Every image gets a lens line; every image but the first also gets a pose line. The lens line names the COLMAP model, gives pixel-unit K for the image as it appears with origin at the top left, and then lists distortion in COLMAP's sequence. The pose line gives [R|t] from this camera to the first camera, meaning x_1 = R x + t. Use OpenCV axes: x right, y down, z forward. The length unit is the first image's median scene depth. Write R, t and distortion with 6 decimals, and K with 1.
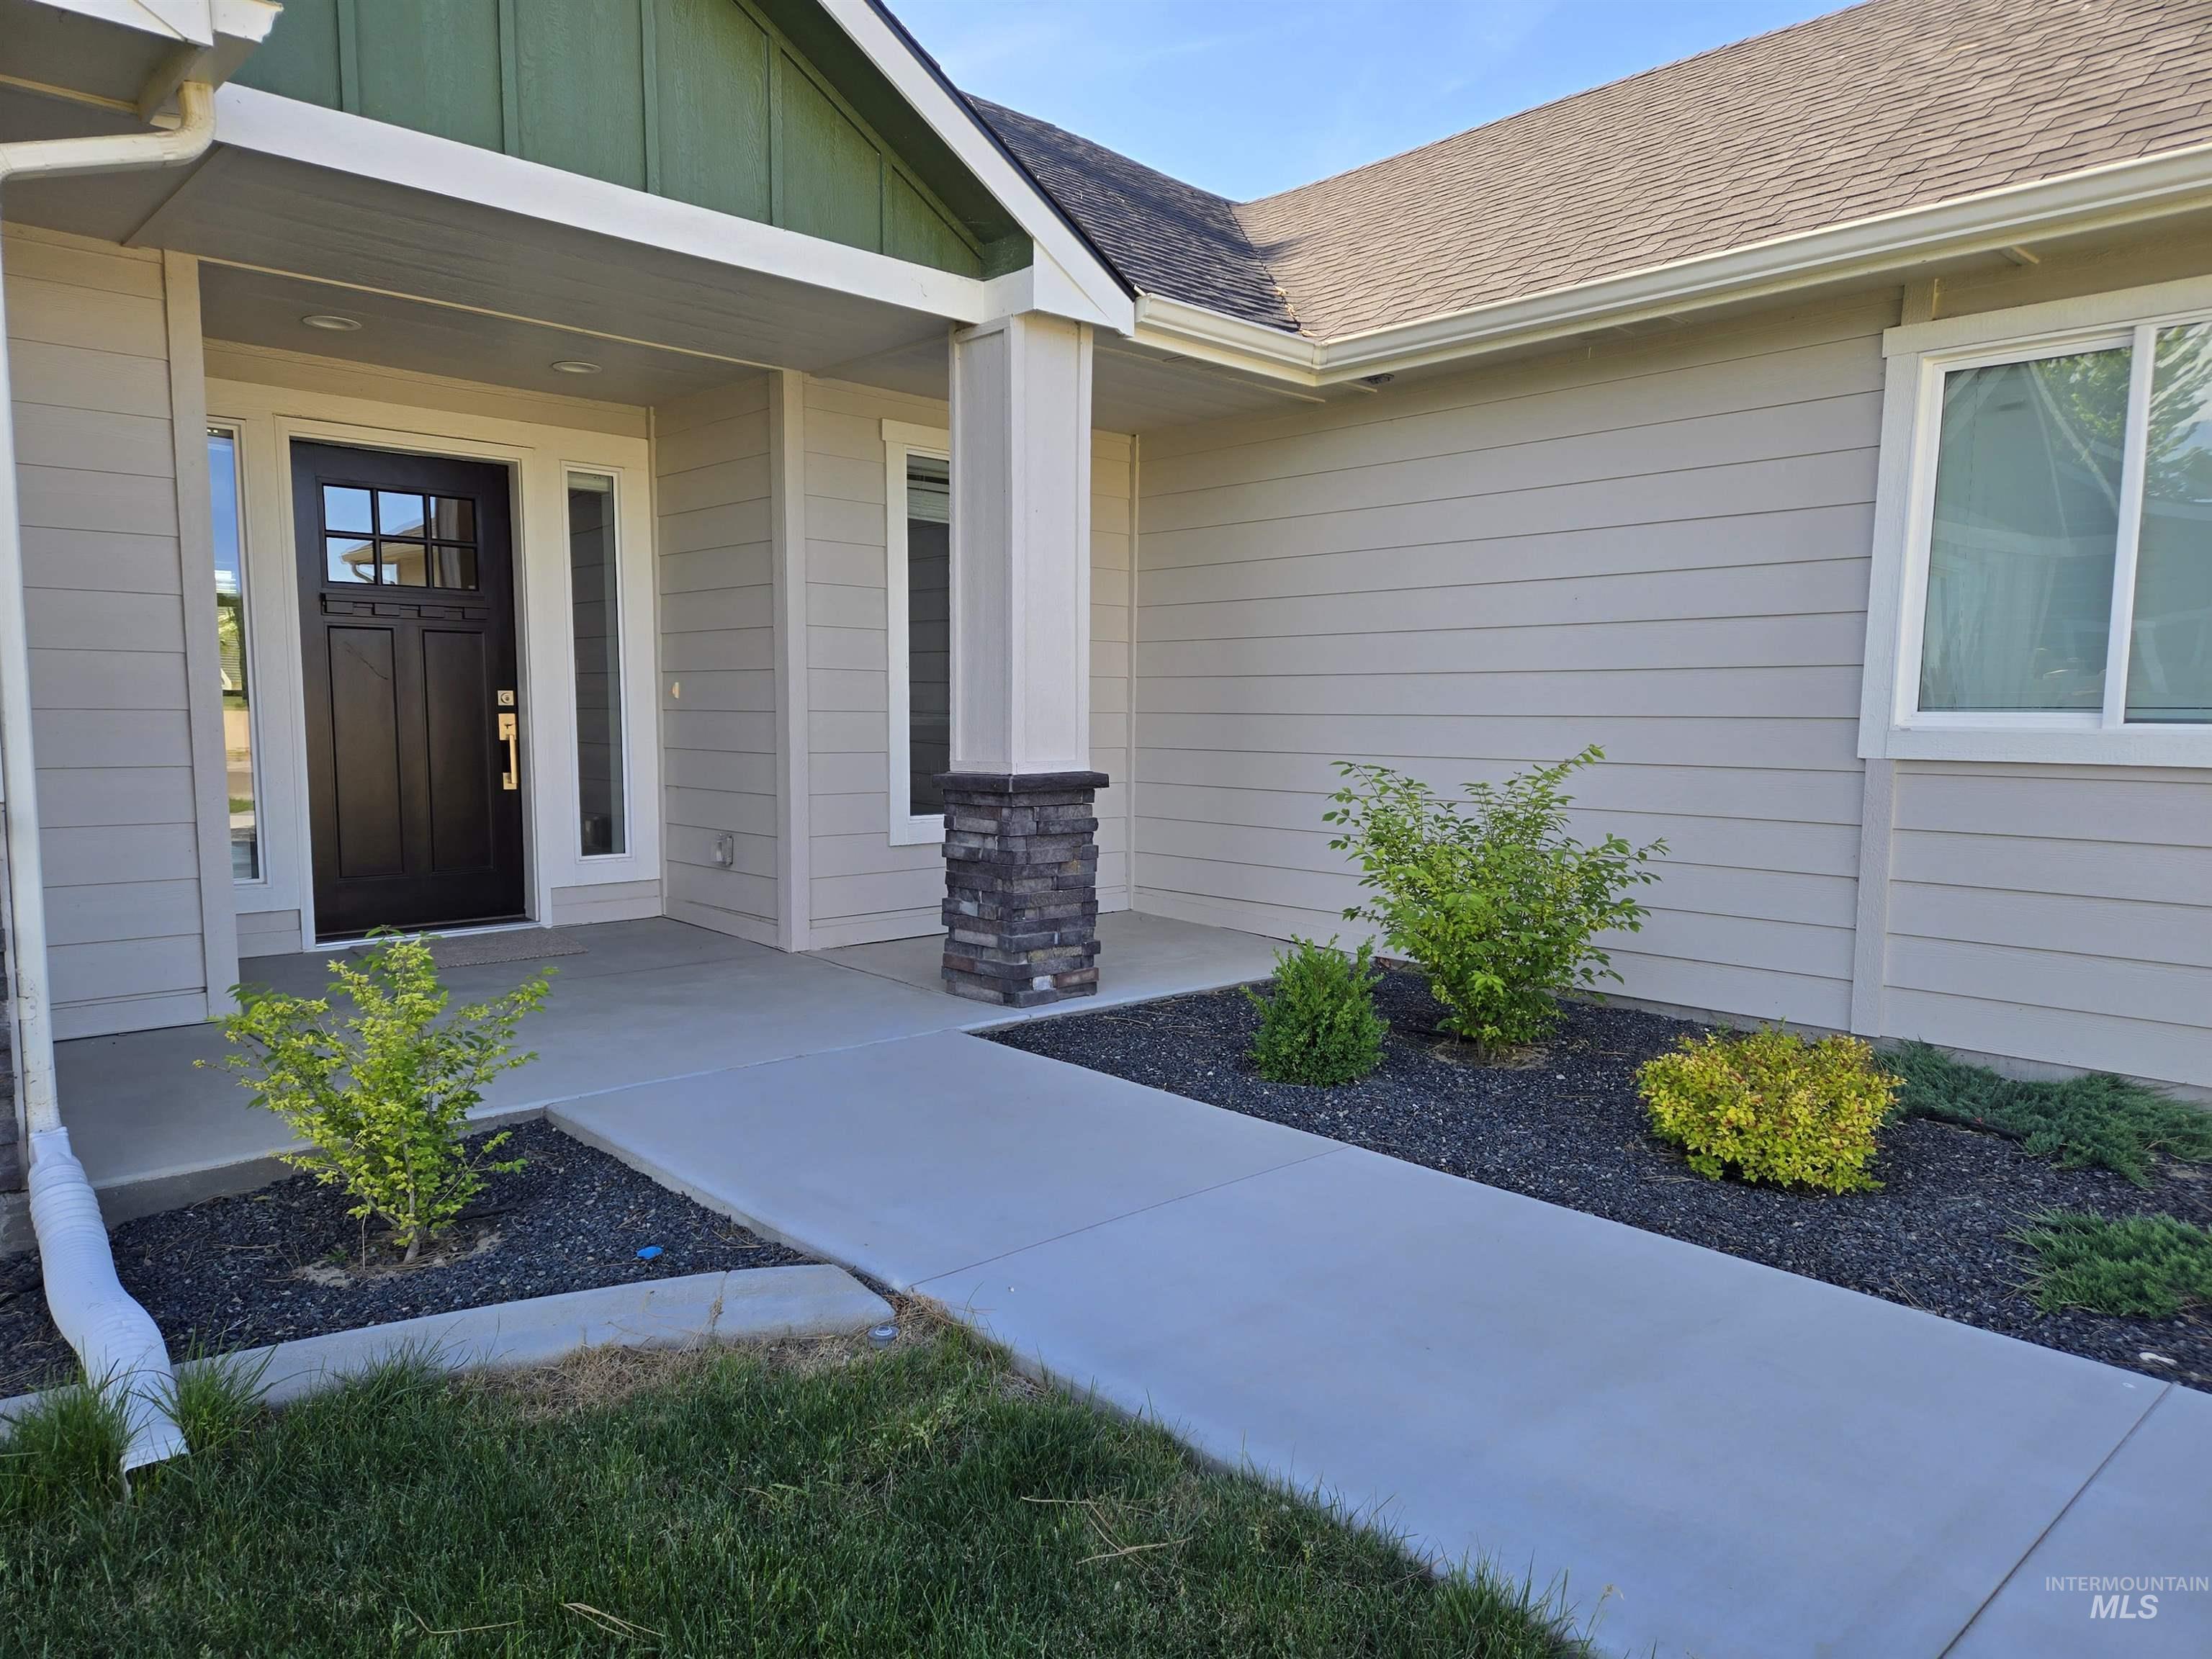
lens RADIAL K [[1465.2, 0, 1120.6], [0, 1465.2, 850.4], [0, 0, 1]] dist [0.081305, -0.068610]
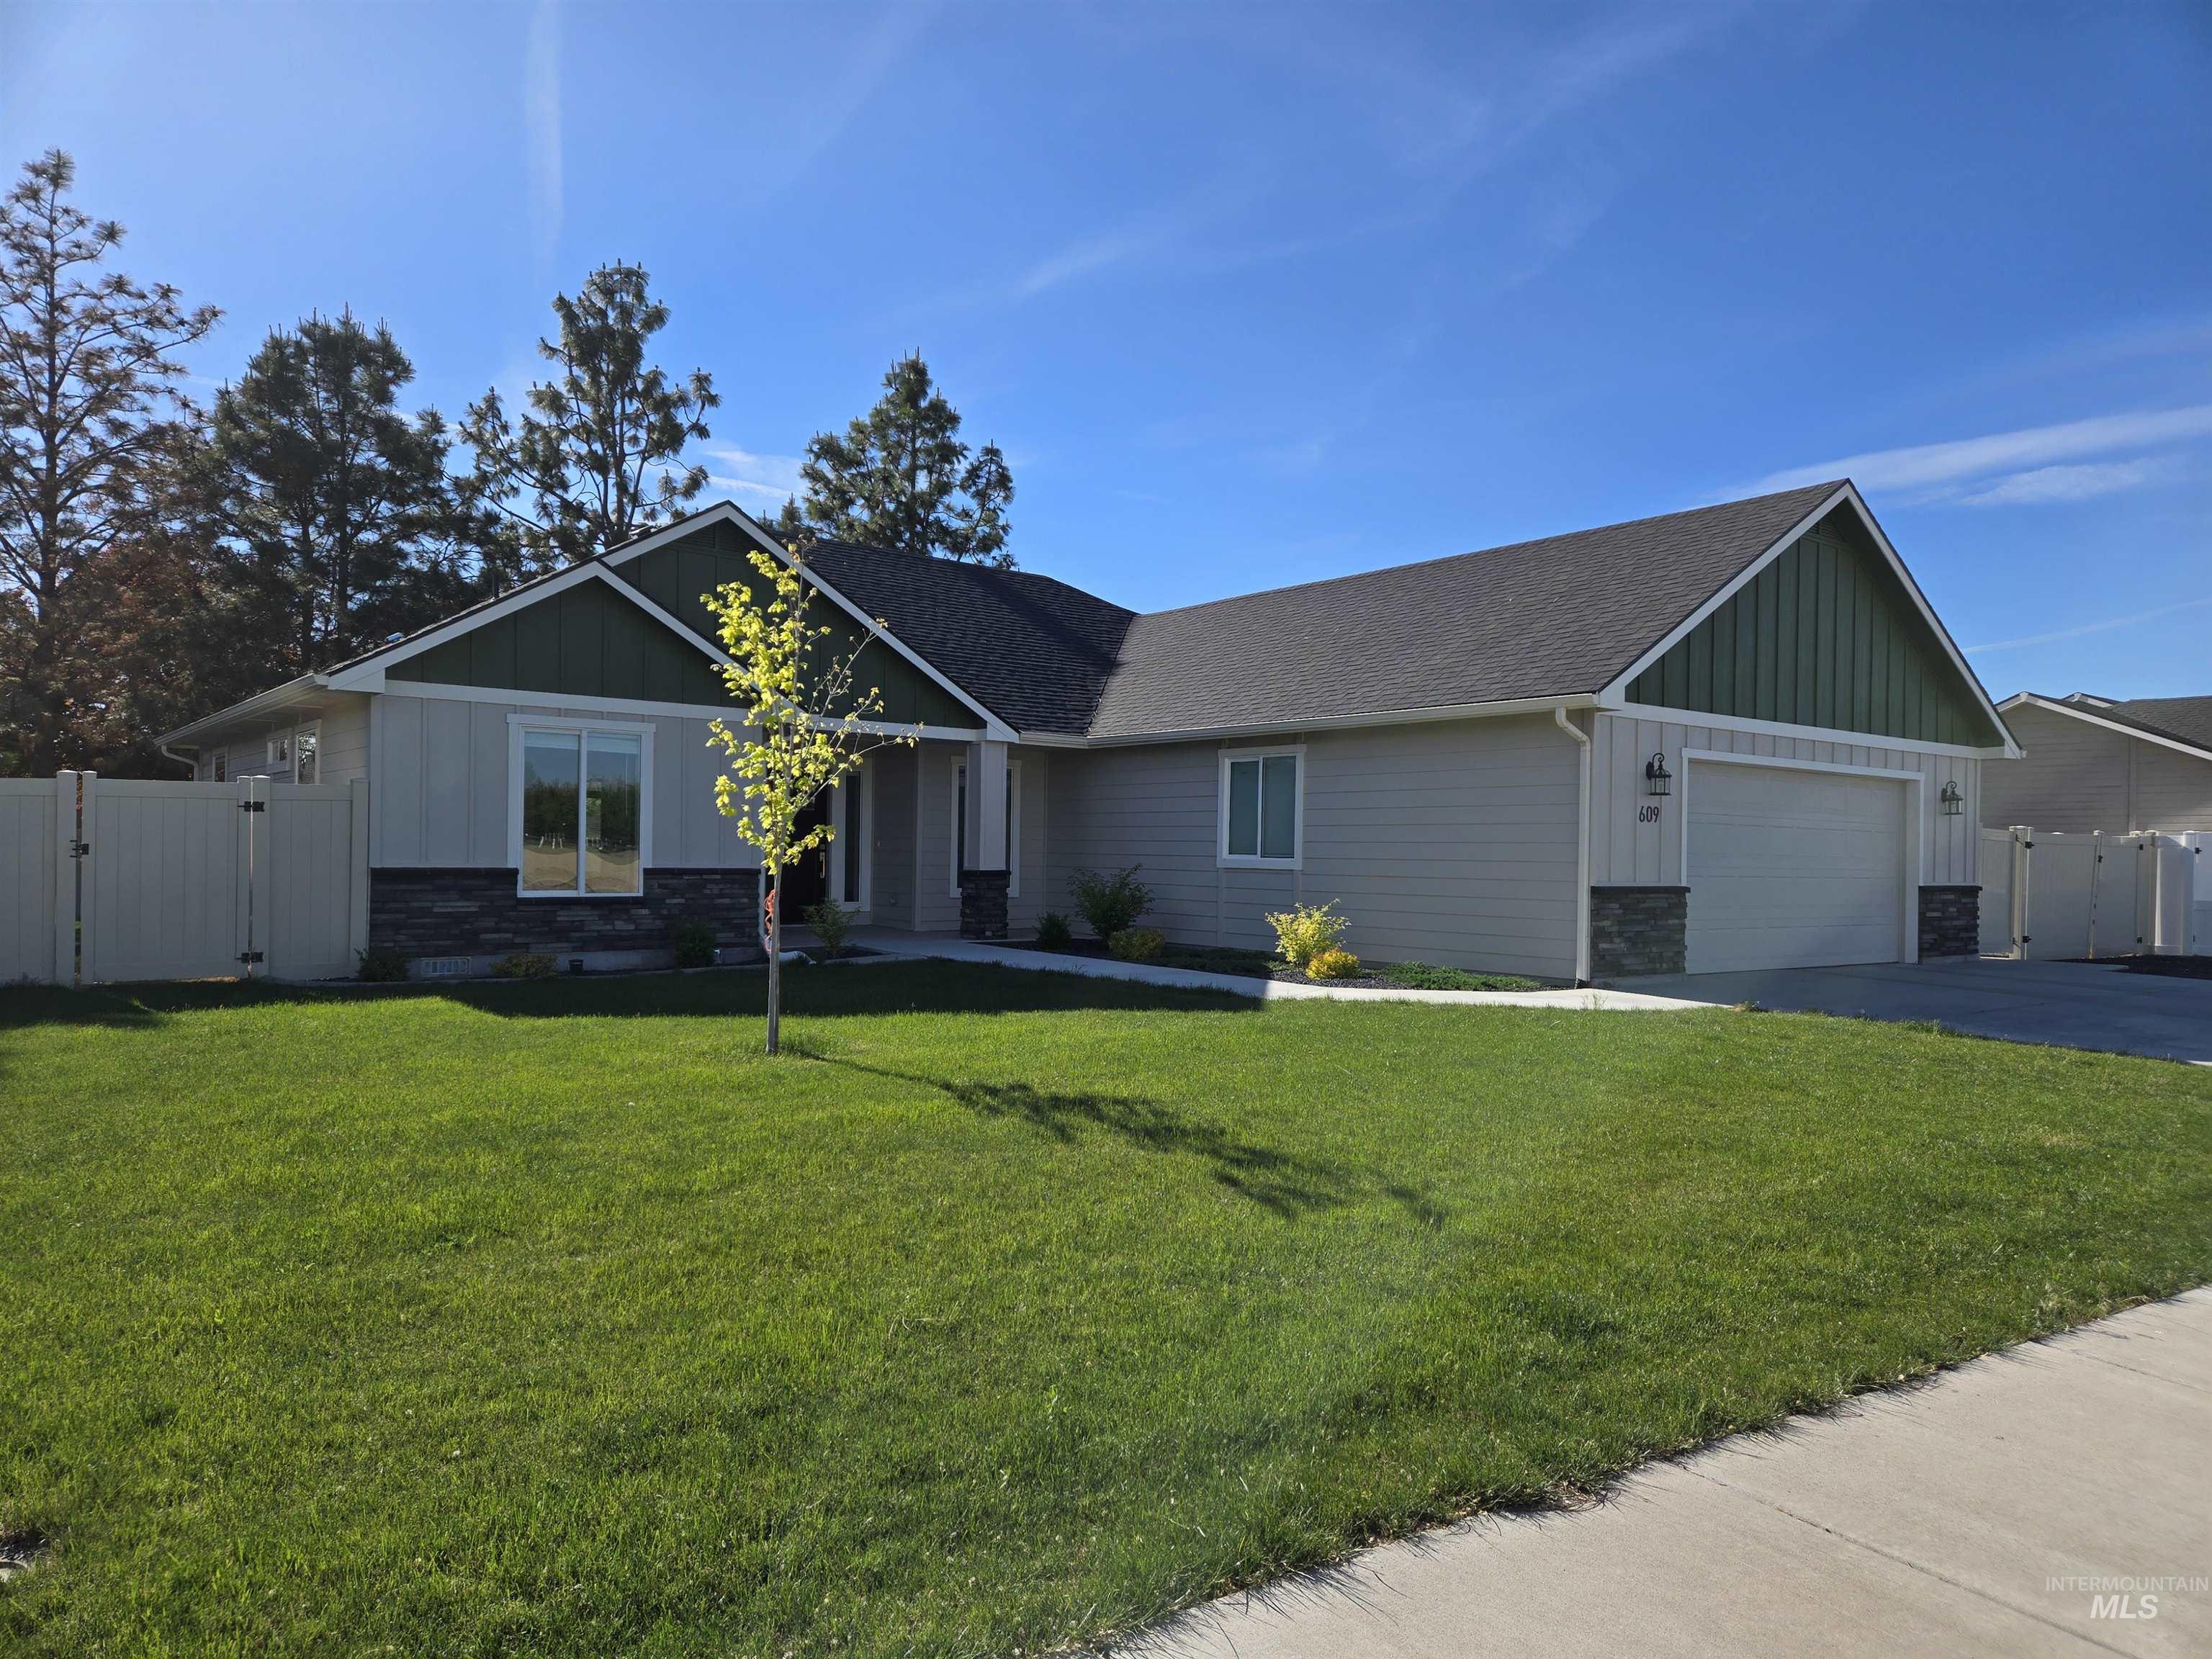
lens RADIAL K [[1465.2, 0, 1101.4], [0, 1465.2, 827.2], [0, 0, 1]] dist [0.081305, -0.068610]
pose [[0.995735, 0.004675, -0.092136, 0.502136], [-0.015046, 0.993574, -0.112184, 0.219048], [0.091019, 0.113092, 0.989407, -2.279816]]
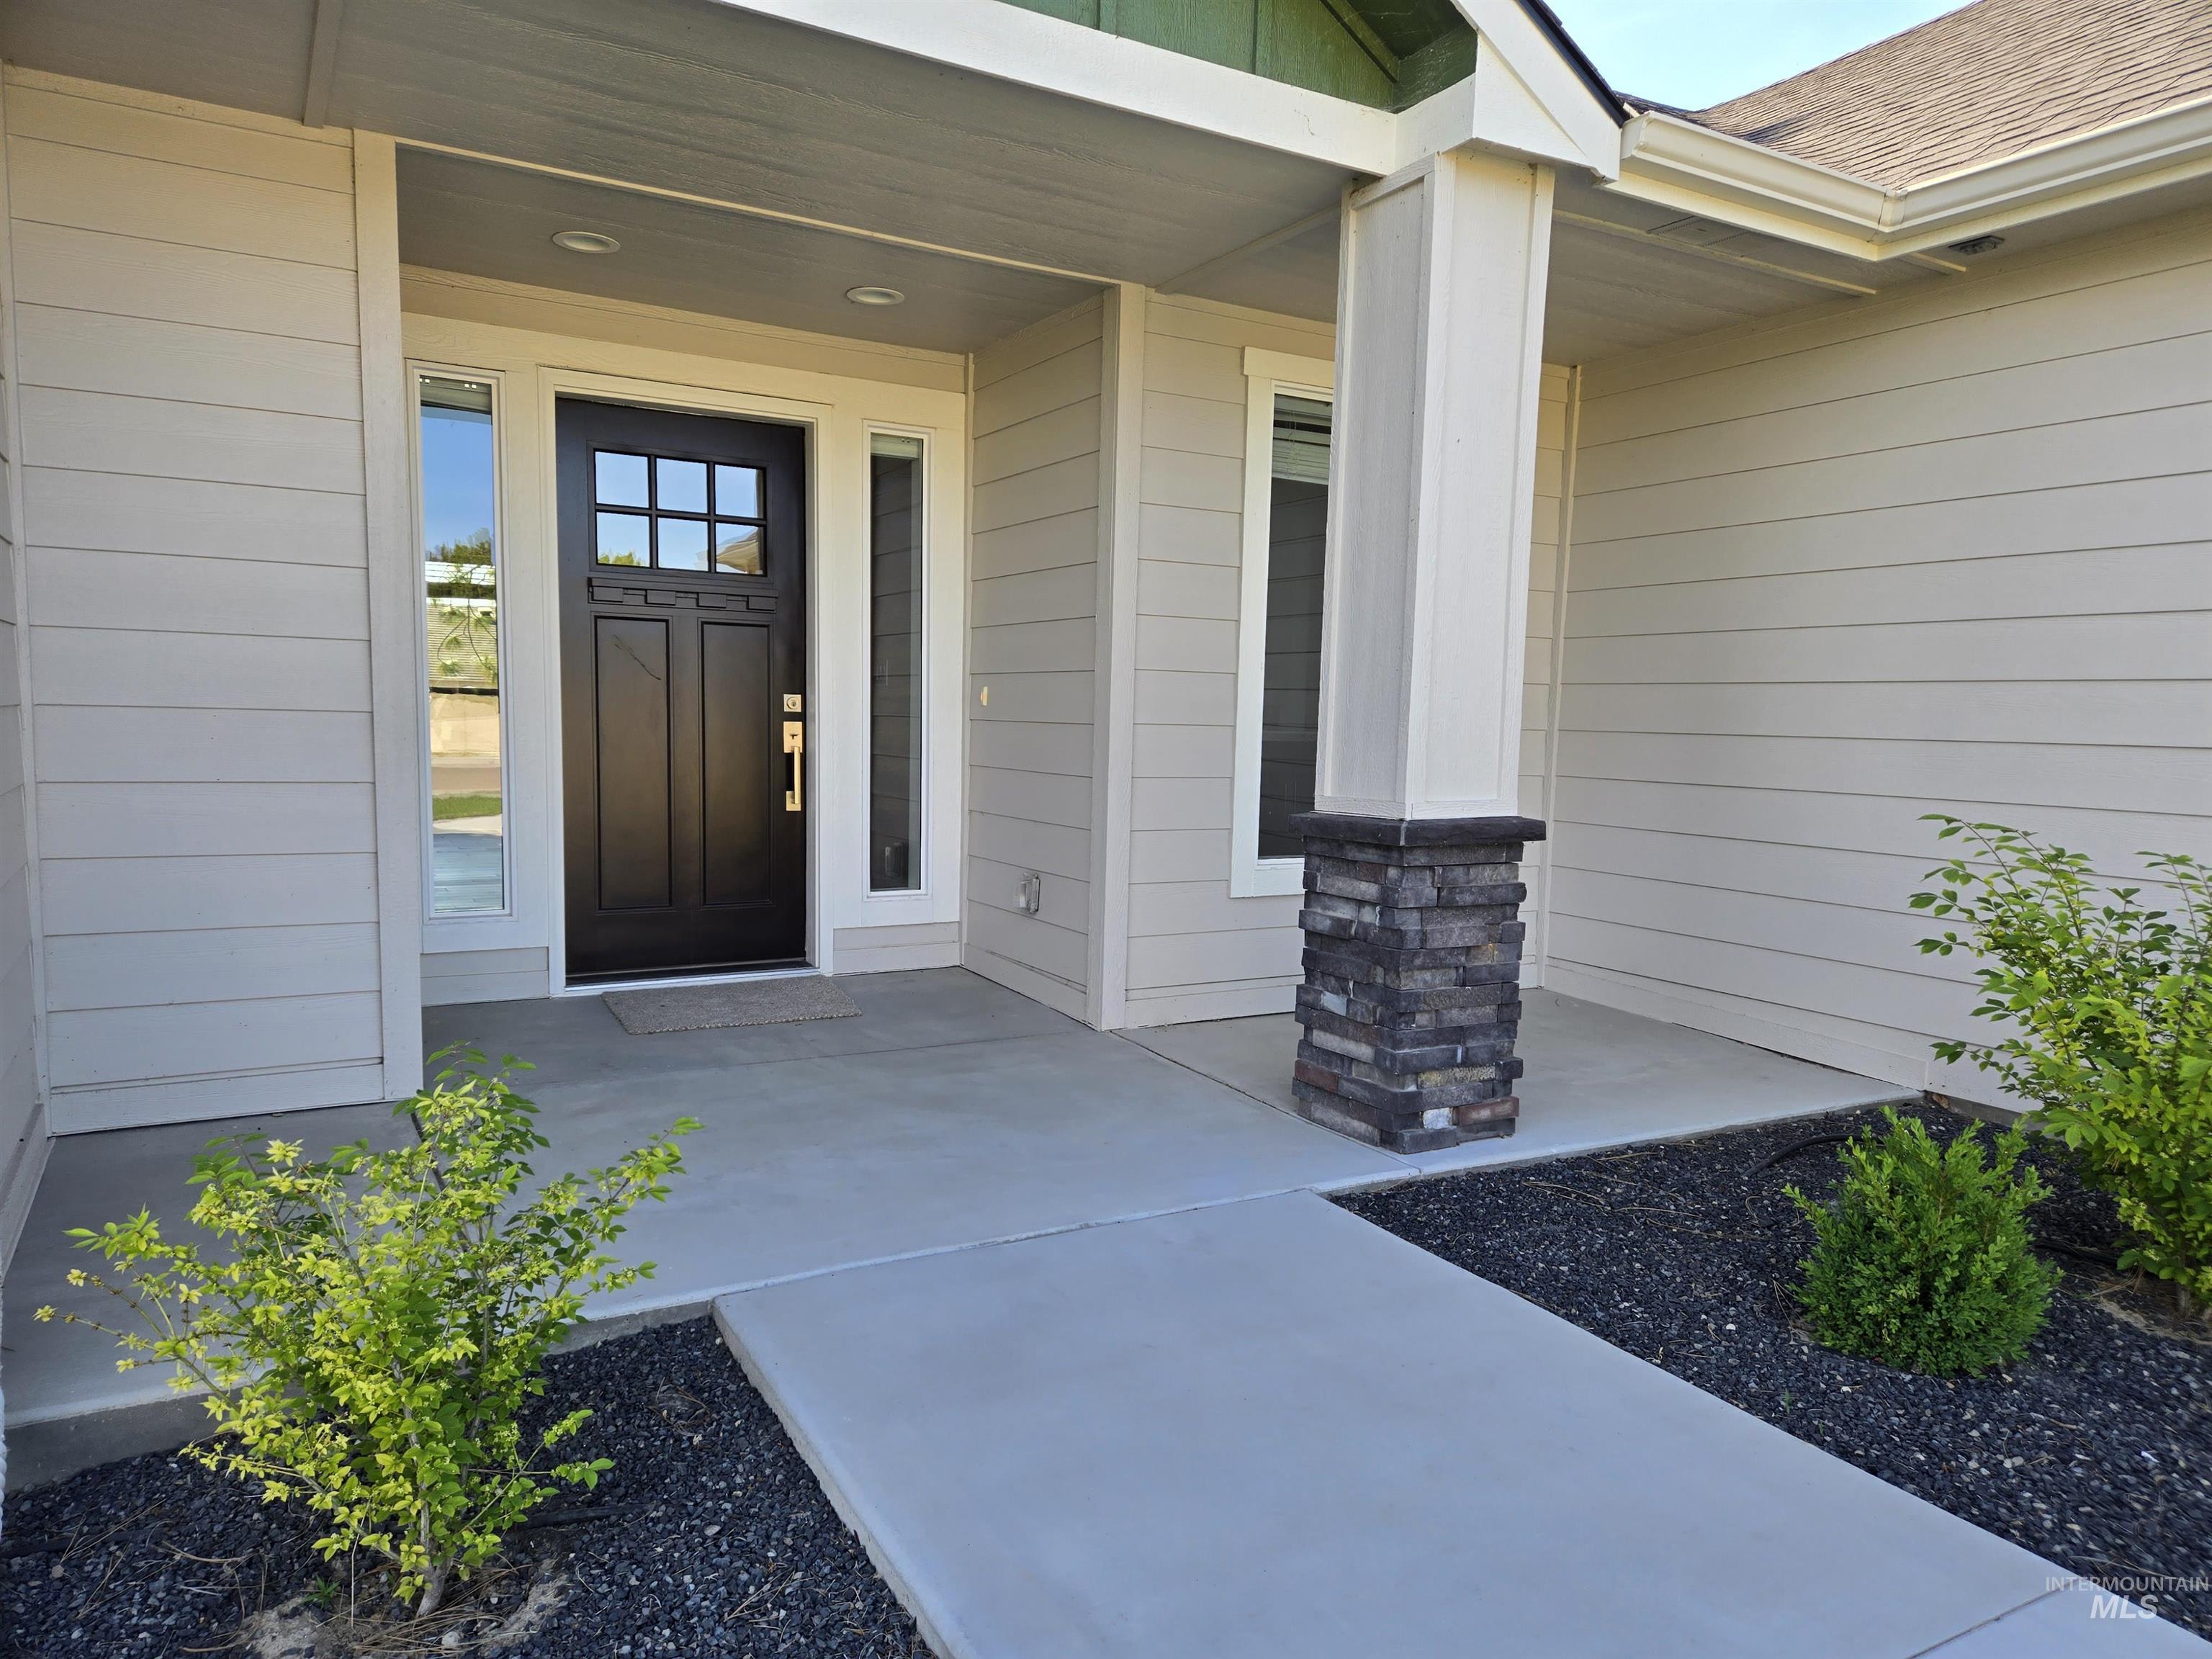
lens RADIAL K [[1465.2, 0, 1103.8], [0, 1465.2, 848.8], [0, 0, 1]] dist [0.081305, -0.068610]
pose [[0.968627, 0.037717, -0.245640, -0.039031], [-0.039636, 0.999210, -0.002868, -0.029125], [0.245338, 0.012515, 0.969357, 0.277313]]
